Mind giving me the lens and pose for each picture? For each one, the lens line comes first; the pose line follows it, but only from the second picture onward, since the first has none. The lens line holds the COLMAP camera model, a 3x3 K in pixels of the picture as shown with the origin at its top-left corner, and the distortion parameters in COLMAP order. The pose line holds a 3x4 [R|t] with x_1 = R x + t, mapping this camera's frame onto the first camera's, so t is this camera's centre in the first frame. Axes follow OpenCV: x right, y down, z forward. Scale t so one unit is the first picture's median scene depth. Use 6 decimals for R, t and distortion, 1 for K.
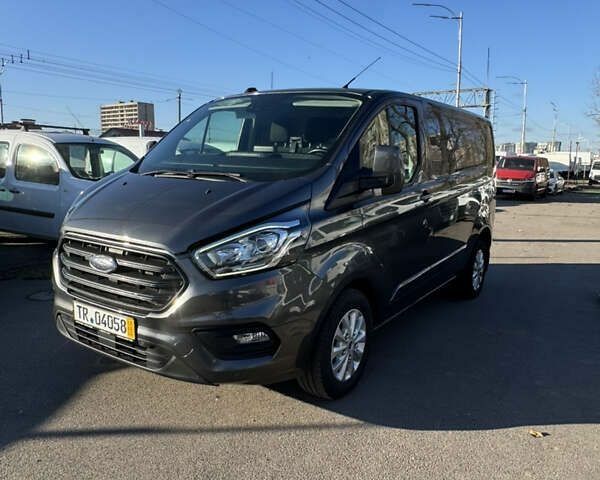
lens RADIAL K [[505.1, 0, 300.2], [0, 505.1, 241.9], [0, 0, 1]] dist [-0.002622, 0.001043]
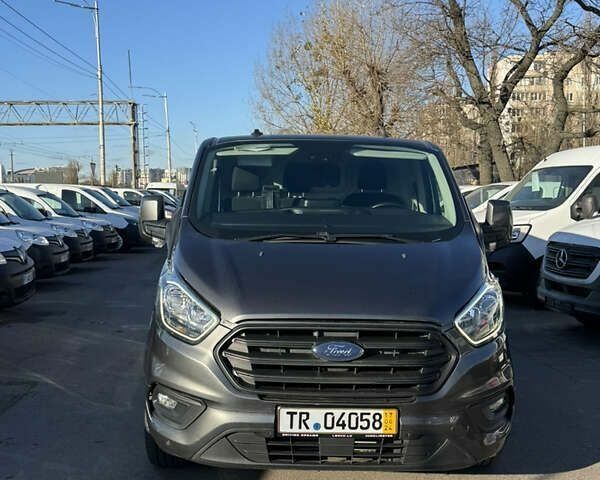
lens RADIAL K [[690.4, 0, 298.8], [0, 690.4, 235.9], [0, 0, 1]] dist [0.090273, 0.000000]
pose [[0.819027, -0.051018, 0.571482, -0.996896], [0.106876, 0.992172, -0.064597, -0.072159], [-0.563713, 0.113985, 0.818068, 0.075178]]
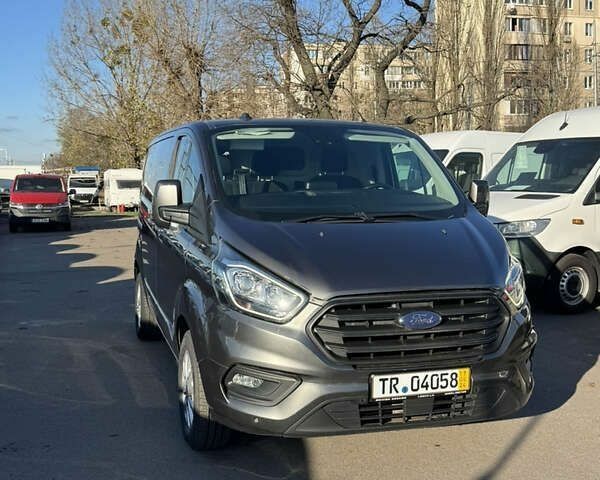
lens RADIAL K [[690.4, 0, 297.9], [0, 690.4, 241.7], [0, 0, 1]] dist [0.090273, 0.000000]
pose [[0.624352, -0.097416, 0.775045, -1.360054], [0.149809, 0.988708, 0.003590, -0.122581], [-0.766644, 0.113867, 0.631896, 0.335597]]
